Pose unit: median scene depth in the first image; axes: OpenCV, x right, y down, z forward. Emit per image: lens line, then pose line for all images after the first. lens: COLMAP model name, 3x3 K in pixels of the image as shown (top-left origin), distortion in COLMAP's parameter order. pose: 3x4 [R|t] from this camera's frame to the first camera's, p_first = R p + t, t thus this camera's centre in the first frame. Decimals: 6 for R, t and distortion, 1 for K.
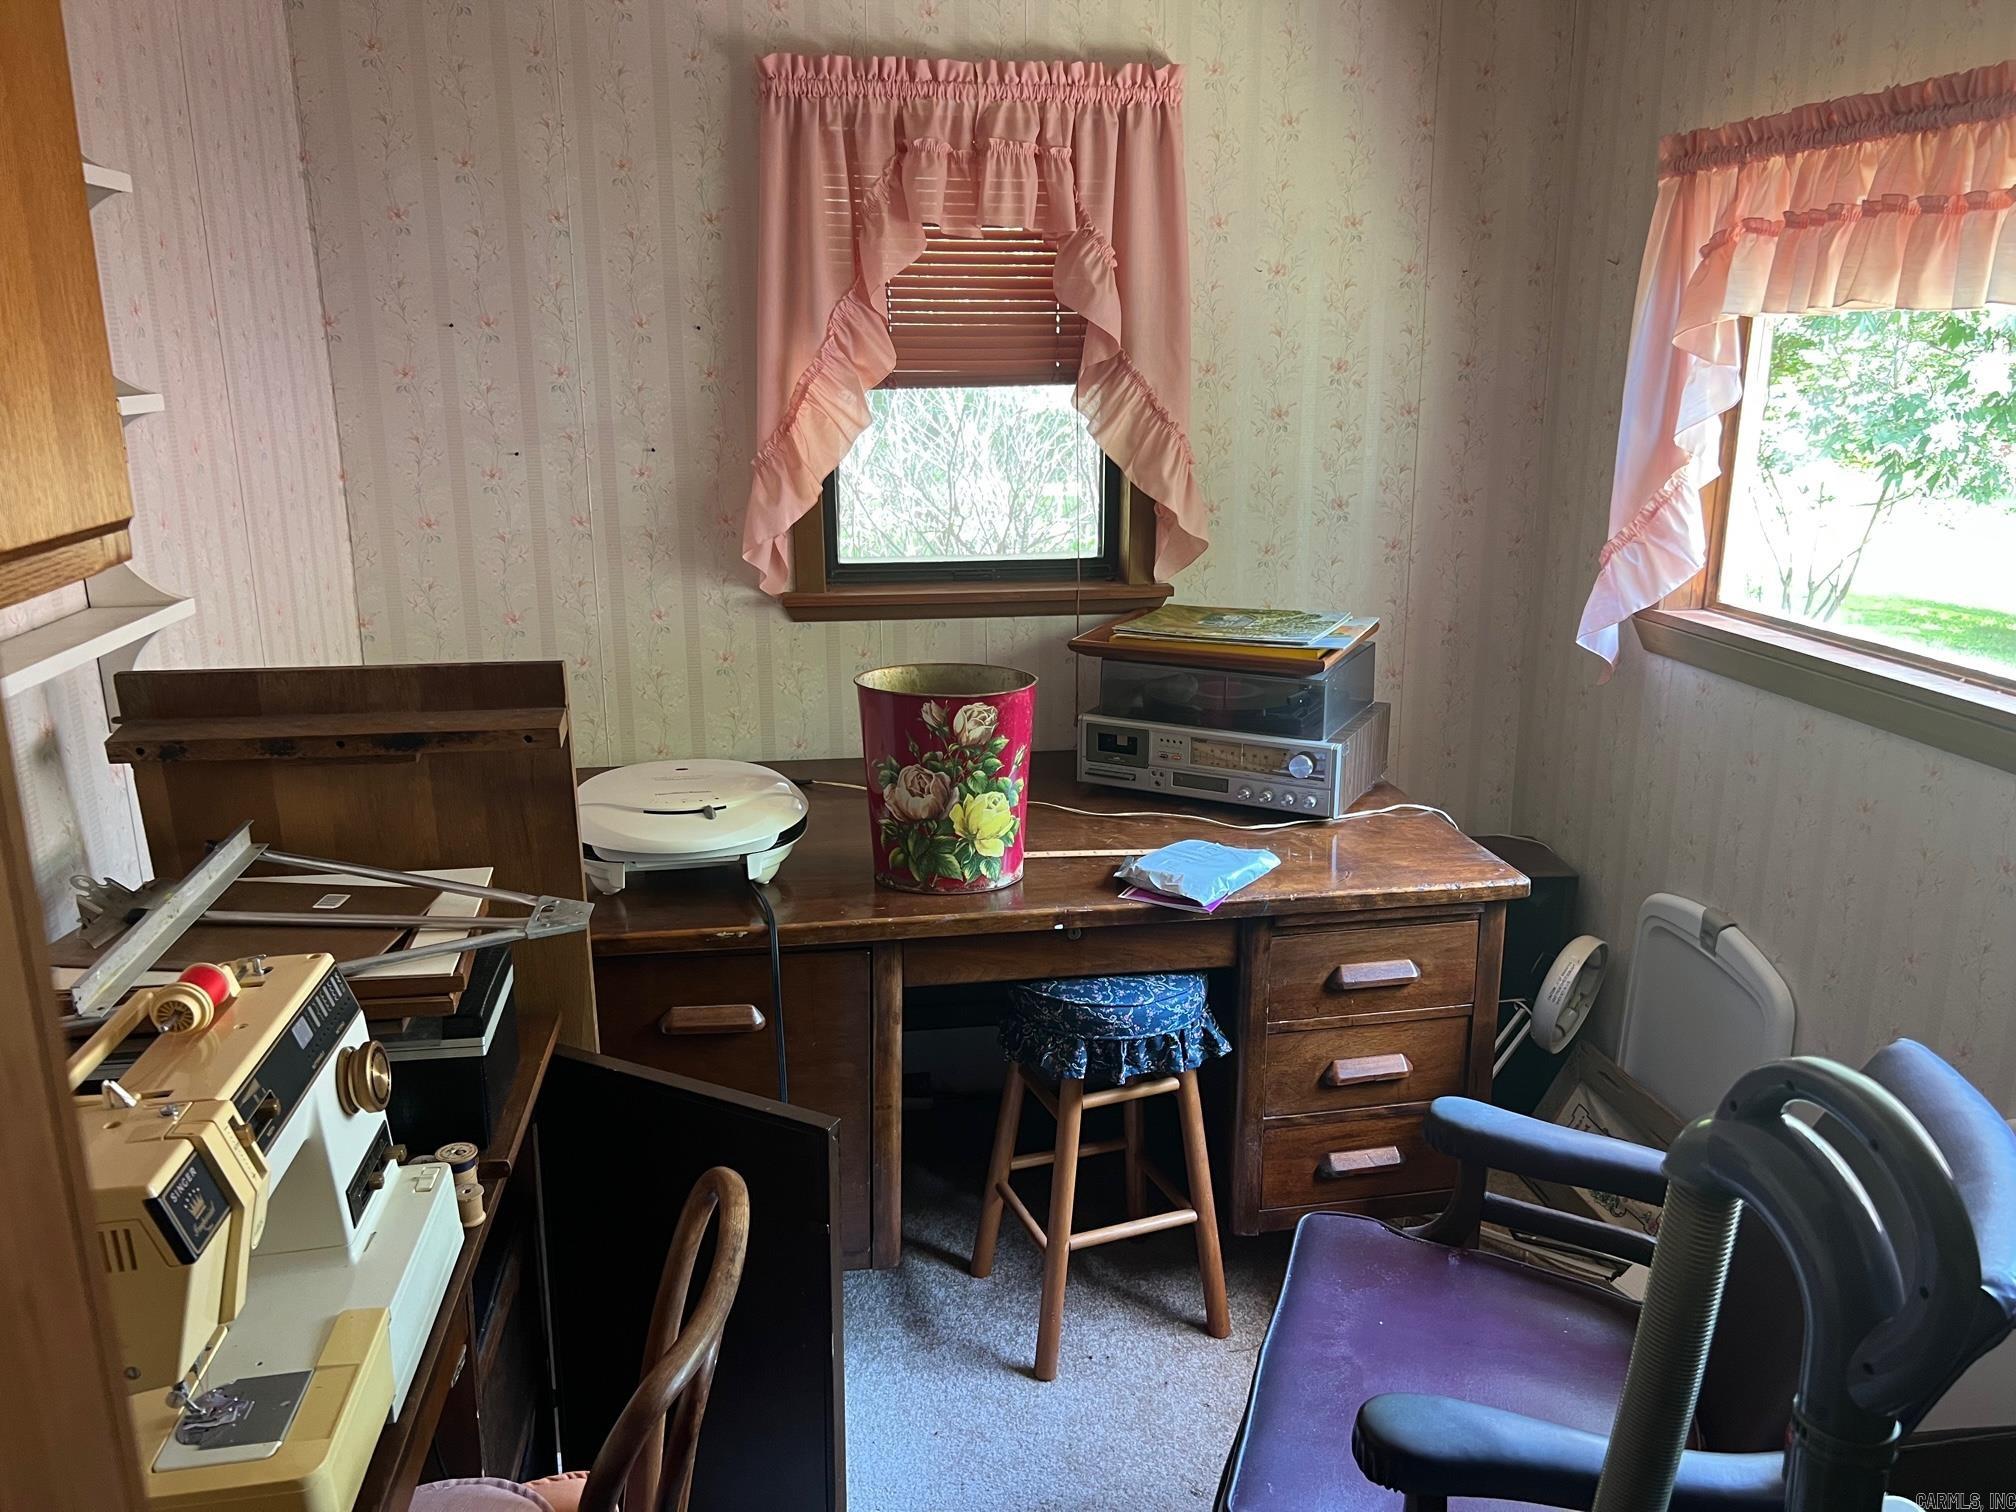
lens RADIAL K [[1511.9, 0, 1008.0], [0, 1511.9, 756.0], [0, 0, 1]] dist [0.004414, 0.001590]
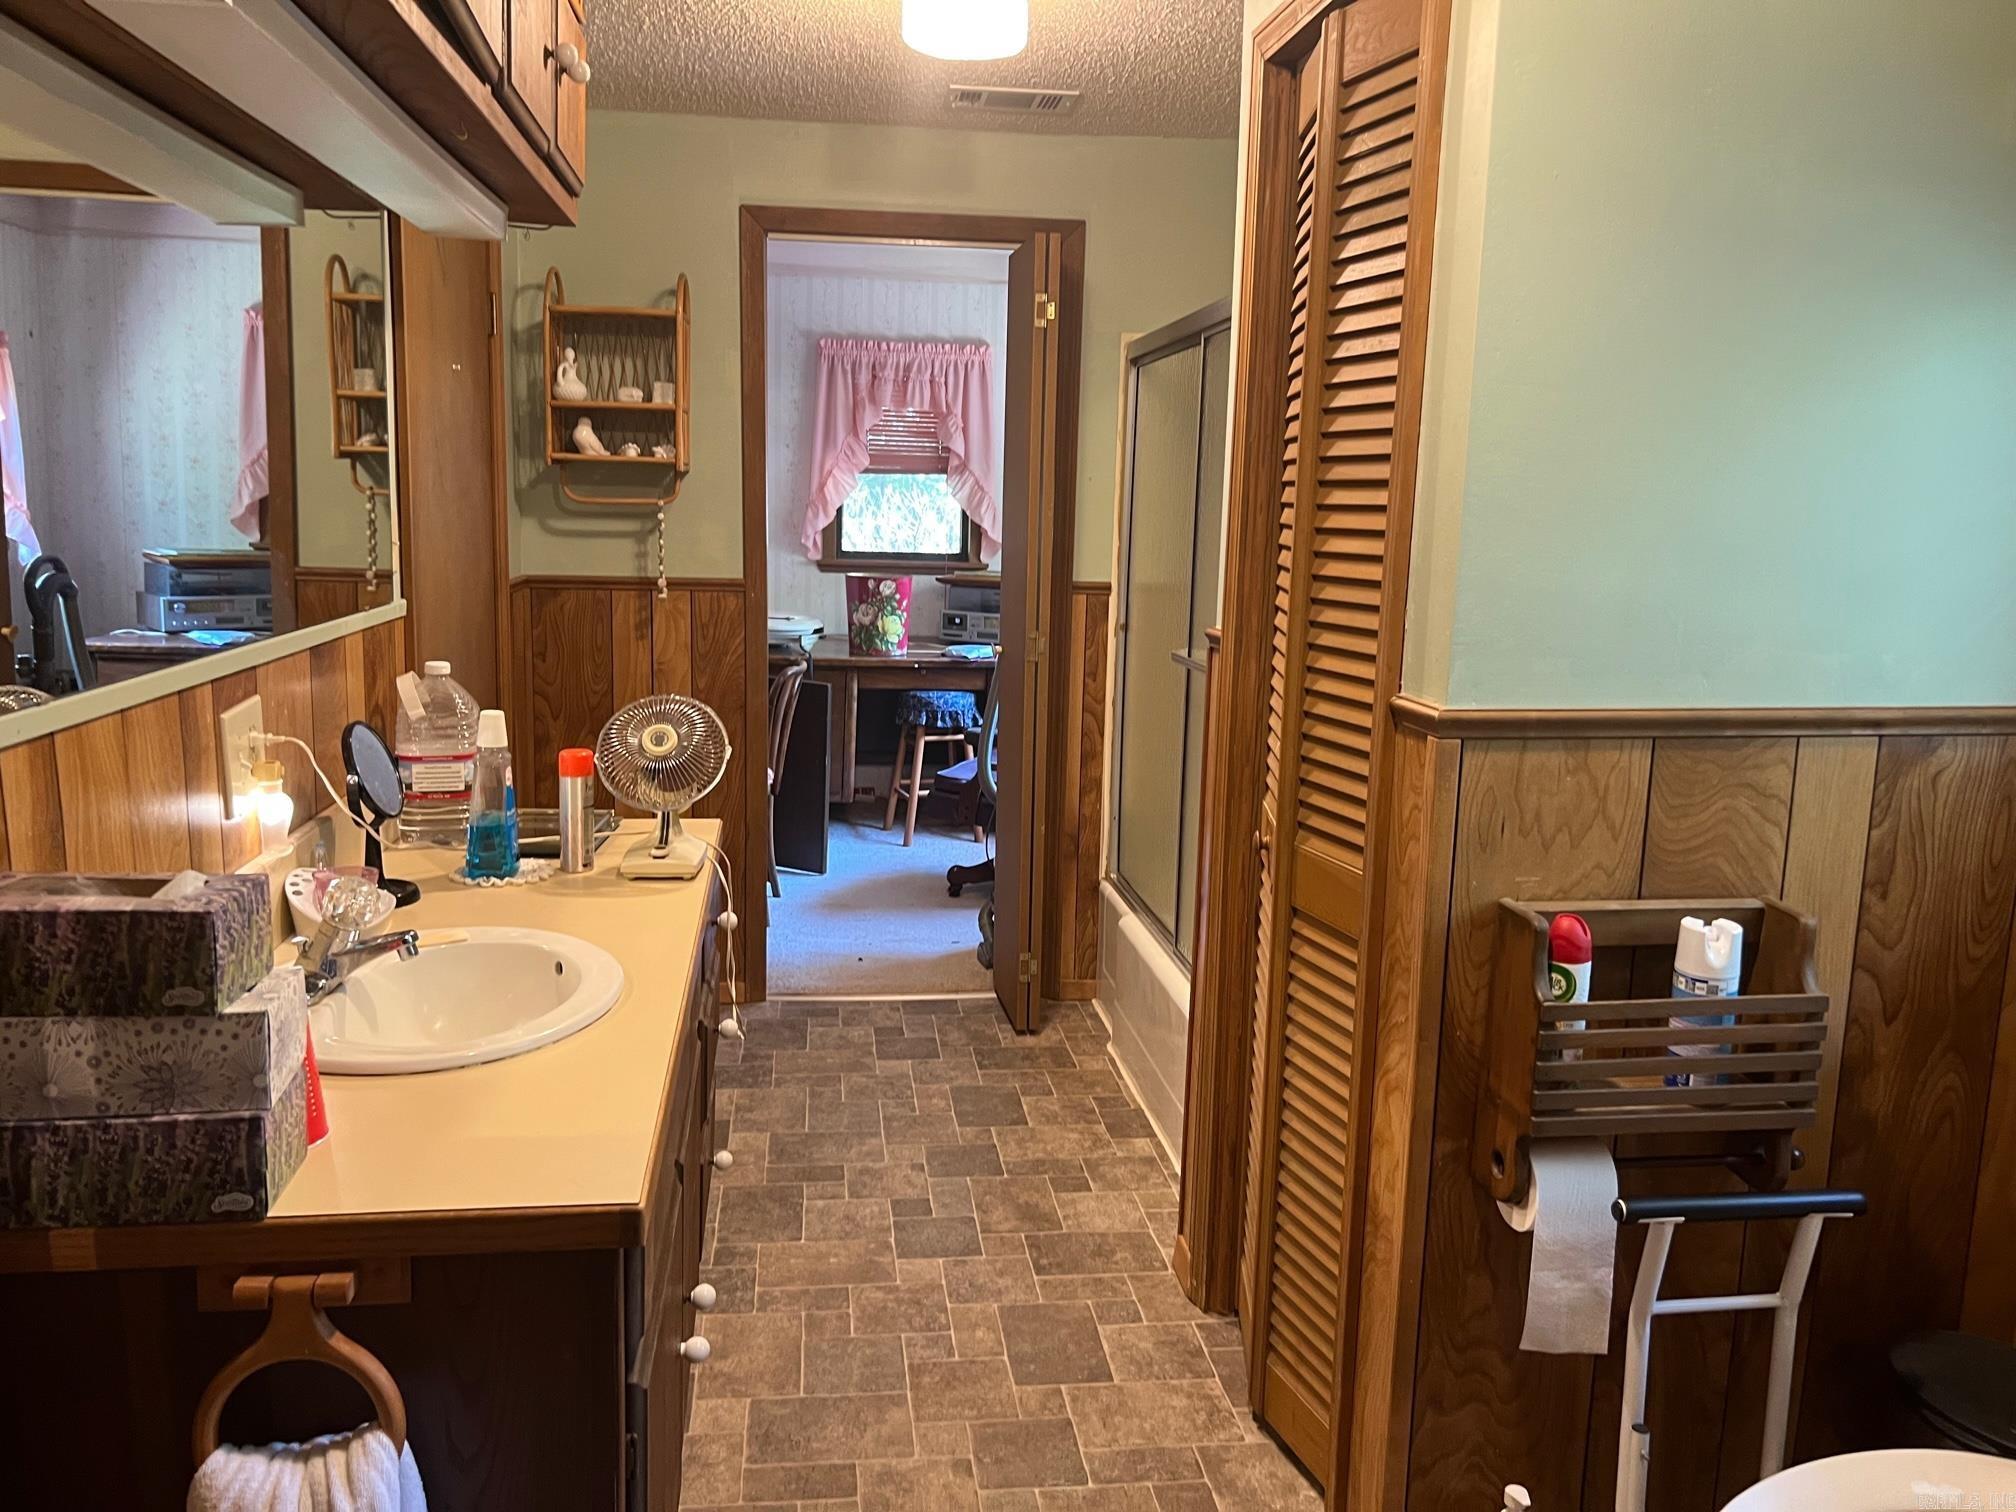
lens RADIAL K [[1511.9, 0, 1008.0], [0, 1511.9, 756.0], [0, 0, 1]] dist [0.004414, 0.001590]
pose [[0.999449, 0.031856, -0.009321, 0.185999], [-0.032569, 0.995365, -0.090491, 0.418592], [0.006395, 0.090745, 0.995854, -1.362914]]
